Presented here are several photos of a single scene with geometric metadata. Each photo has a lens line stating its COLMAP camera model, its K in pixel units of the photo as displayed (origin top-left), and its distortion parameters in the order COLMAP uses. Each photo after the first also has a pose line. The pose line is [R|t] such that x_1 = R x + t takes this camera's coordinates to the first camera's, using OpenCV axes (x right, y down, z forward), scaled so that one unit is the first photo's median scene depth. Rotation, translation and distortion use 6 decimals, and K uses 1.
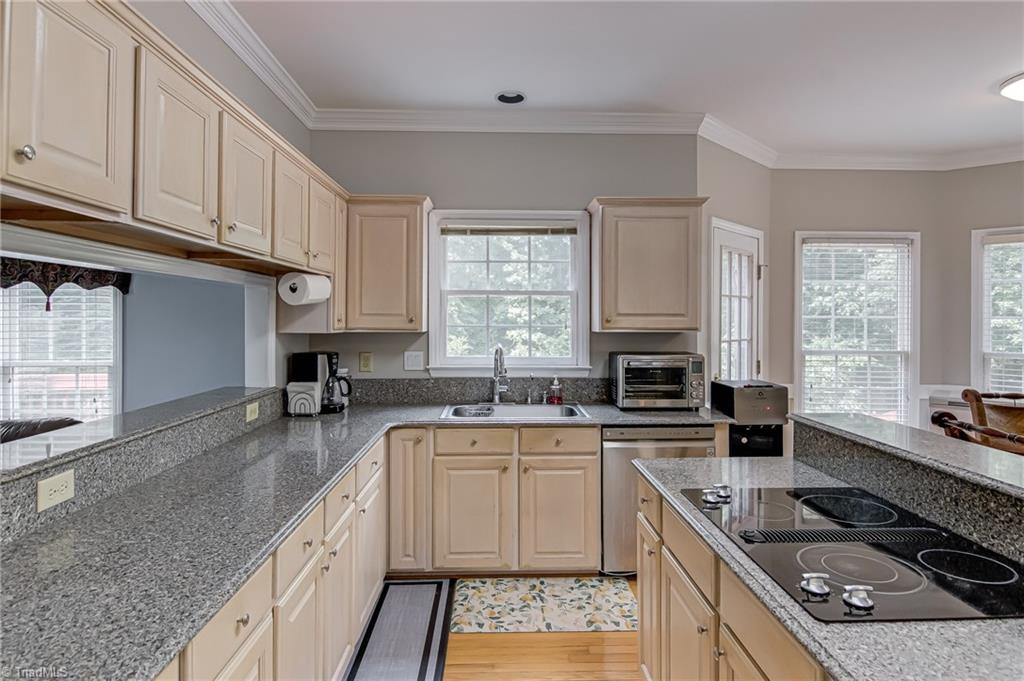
lens RADIAL K [[546.7, 0, 513.0], [0, 546.7, 319.3], [0, 0, 1]] dist [0.007628, -0.005990]
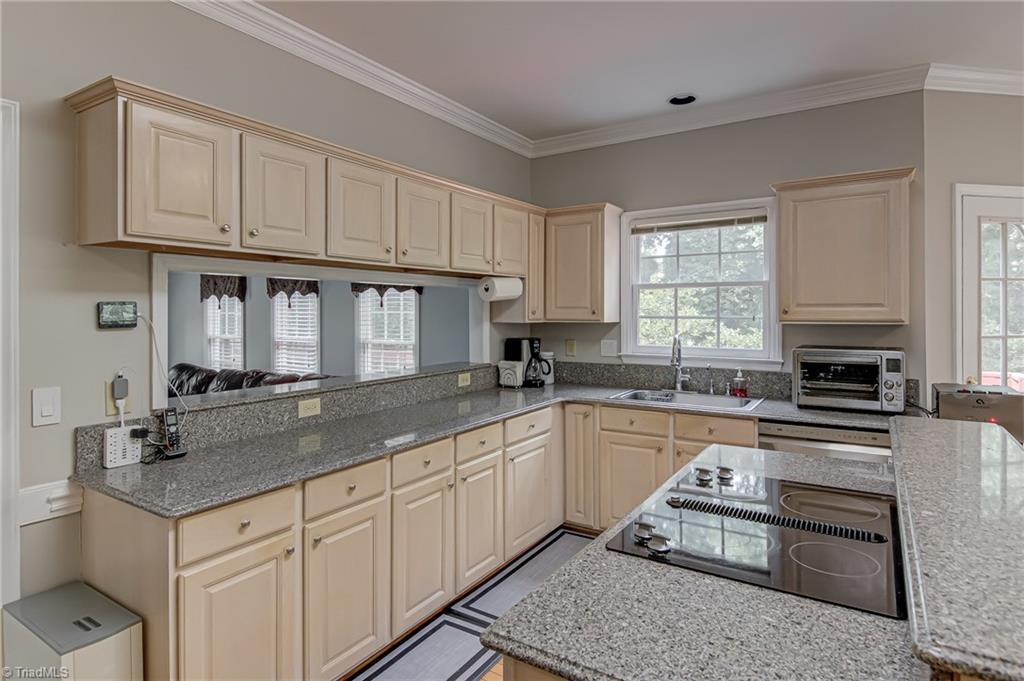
lens RADIAL K [[546.7, 0, 519.0], [0, 546.7, 311.0], [0, 0, 1]] dist [0.007628, -0.005990]
pose [[0.831363, -0.006069, -0.555696, 0.320943], [0.004977, 0.999982, -0.003474, 0.002368], [0.555707, 0.000122, 0.831378, -0.046149]]
